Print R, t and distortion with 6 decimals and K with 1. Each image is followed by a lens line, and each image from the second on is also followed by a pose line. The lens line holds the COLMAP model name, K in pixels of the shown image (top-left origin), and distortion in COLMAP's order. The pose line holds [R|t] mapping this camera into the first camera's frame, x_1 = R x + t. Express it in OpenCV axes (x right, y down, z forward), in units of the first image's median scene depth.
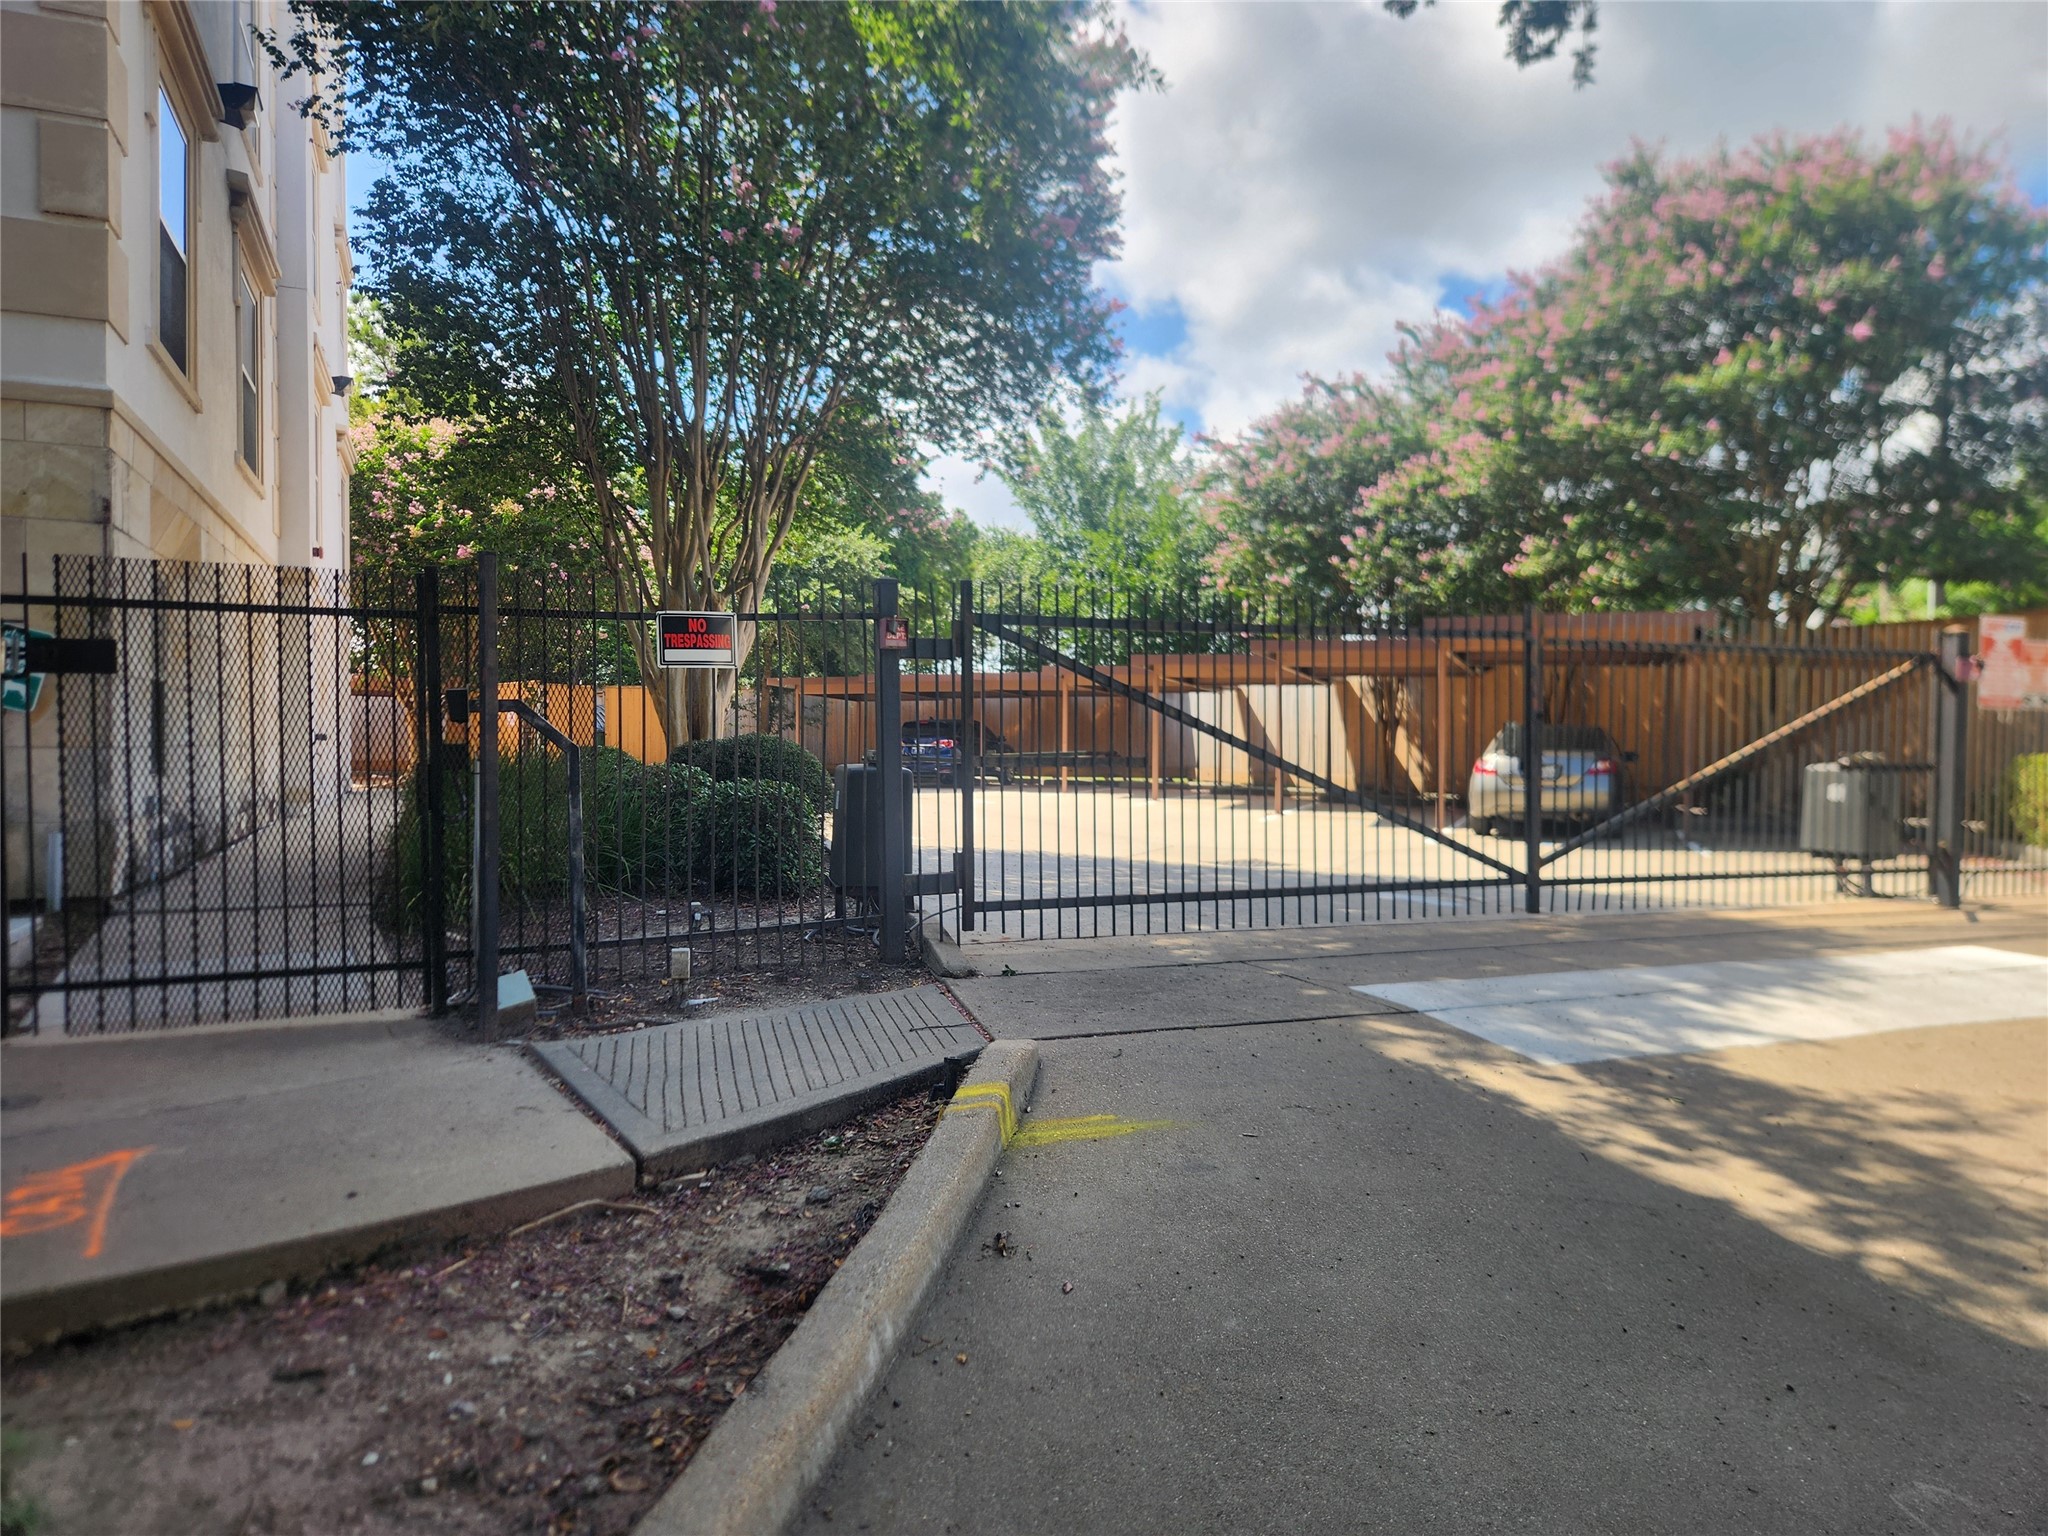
lens RADIAL K [[1365.7, 0, 1011.7], [0, 1365.7, 769.6], [0, 0, 1]] dist [0.088295, -0.071148]
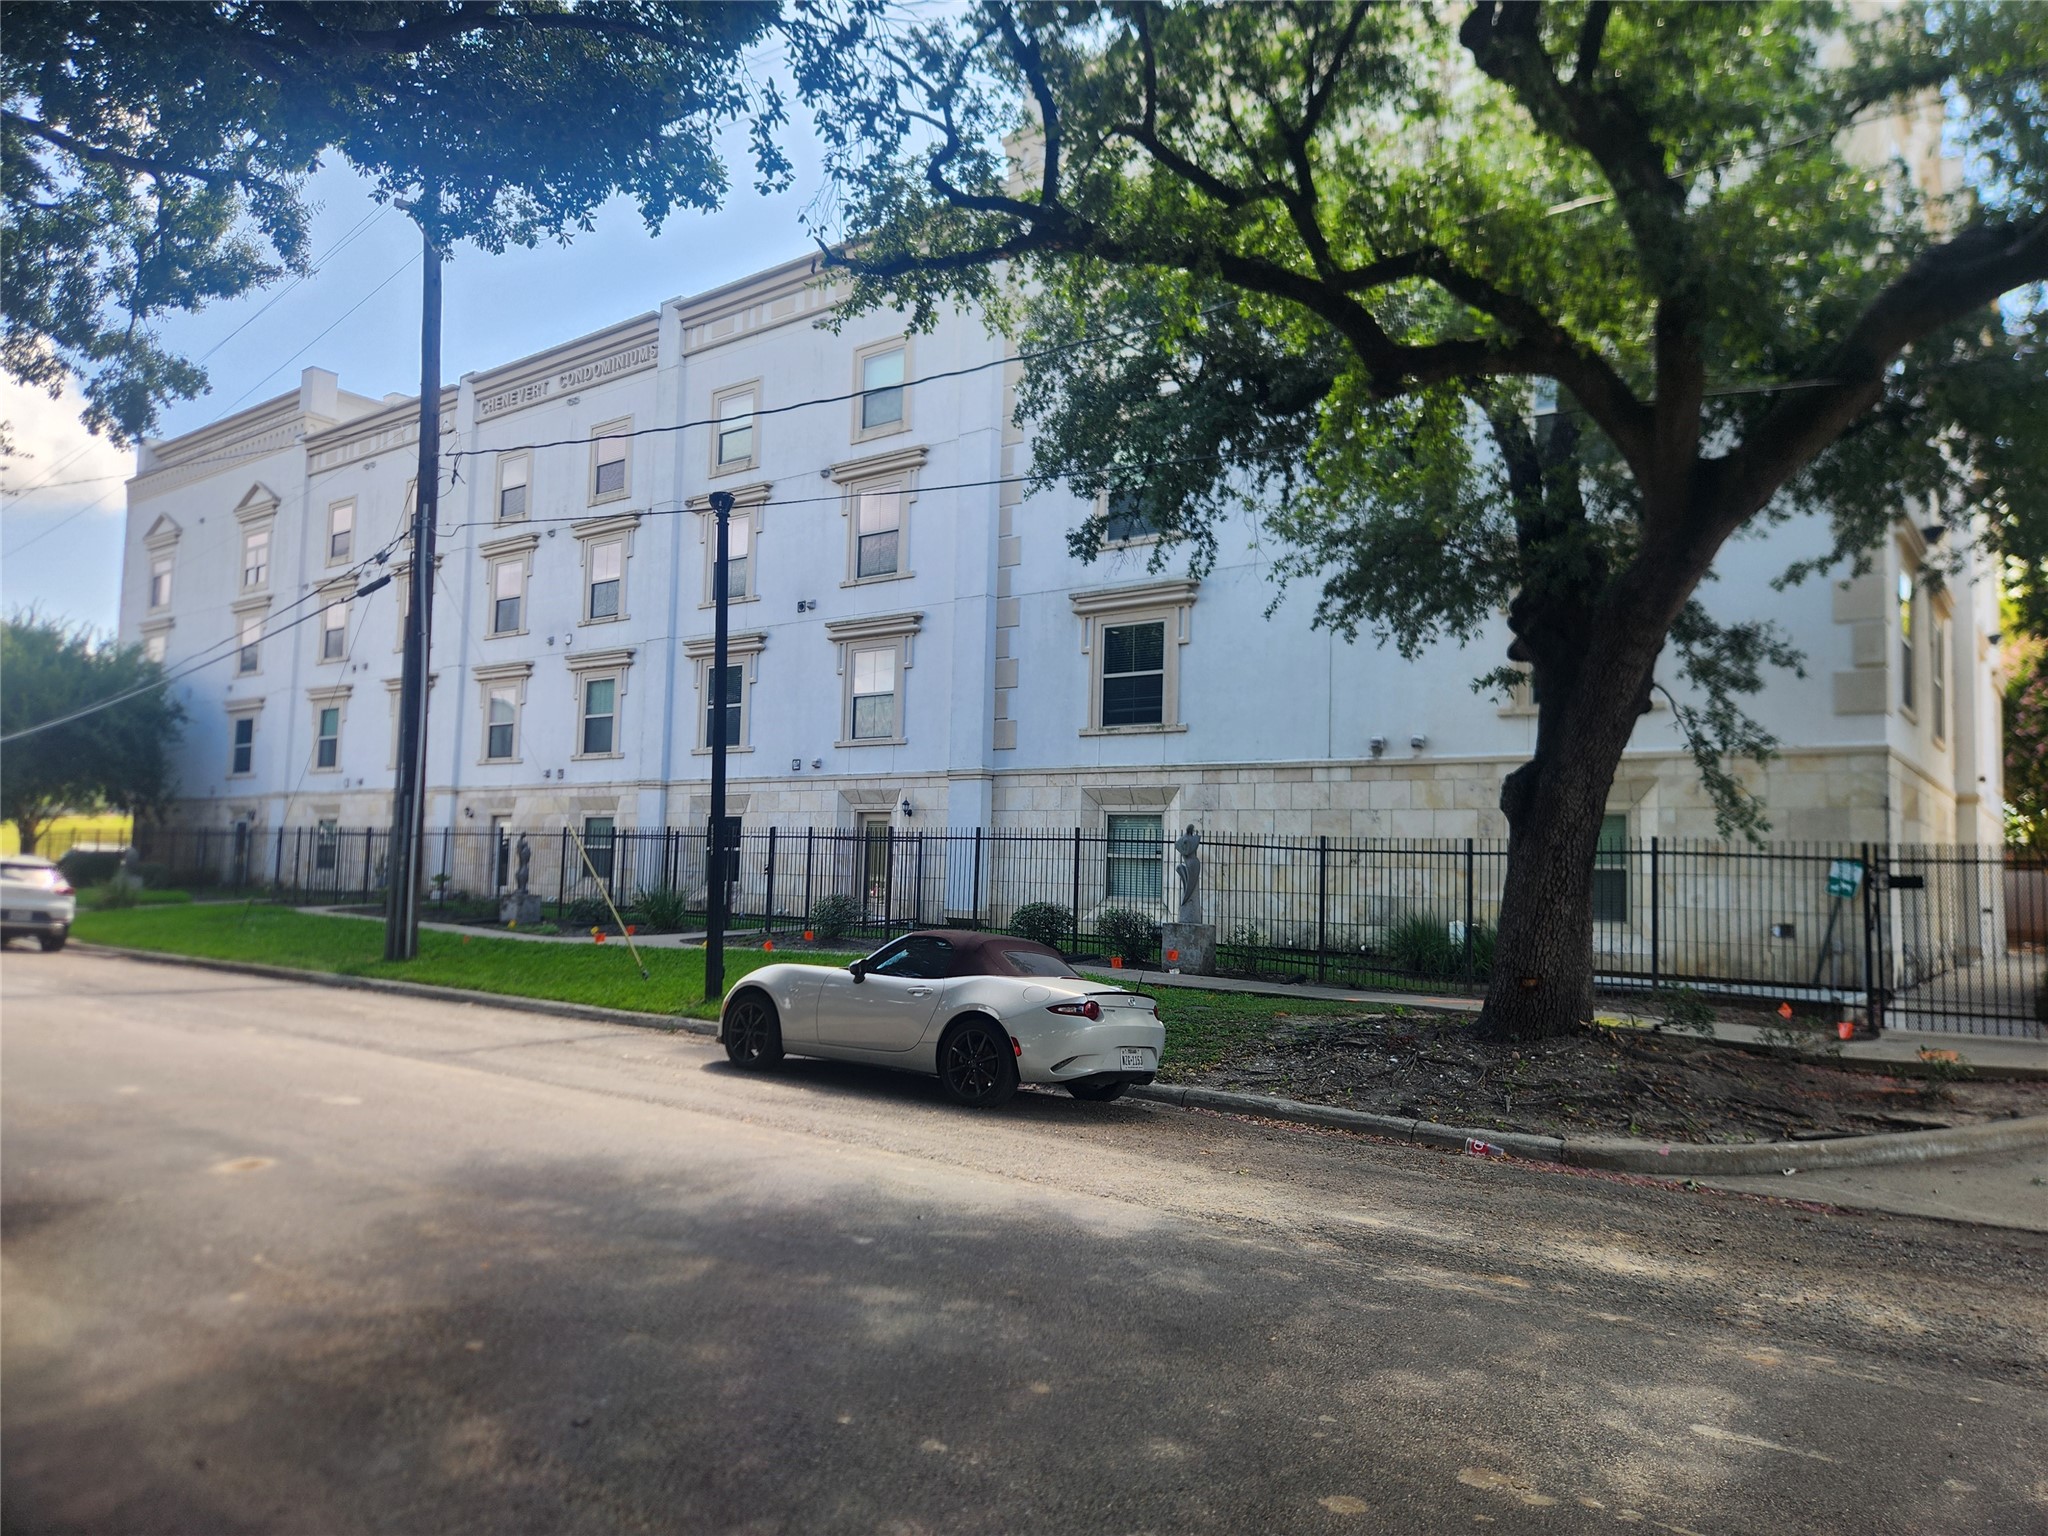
lens RADIAL K [[1365.7, 0, 1011.7], [0, 1365.7, 769.6], [0, 0, 1]] dist [0.088295, -0.071148]
pose [[0.495010, -0.063068, -0.866595, 0.336334], [-0.038505, 0.994790, -0.094392, 0.009135], [0.868034, 0.080093, 0.490003, -0.753781]]
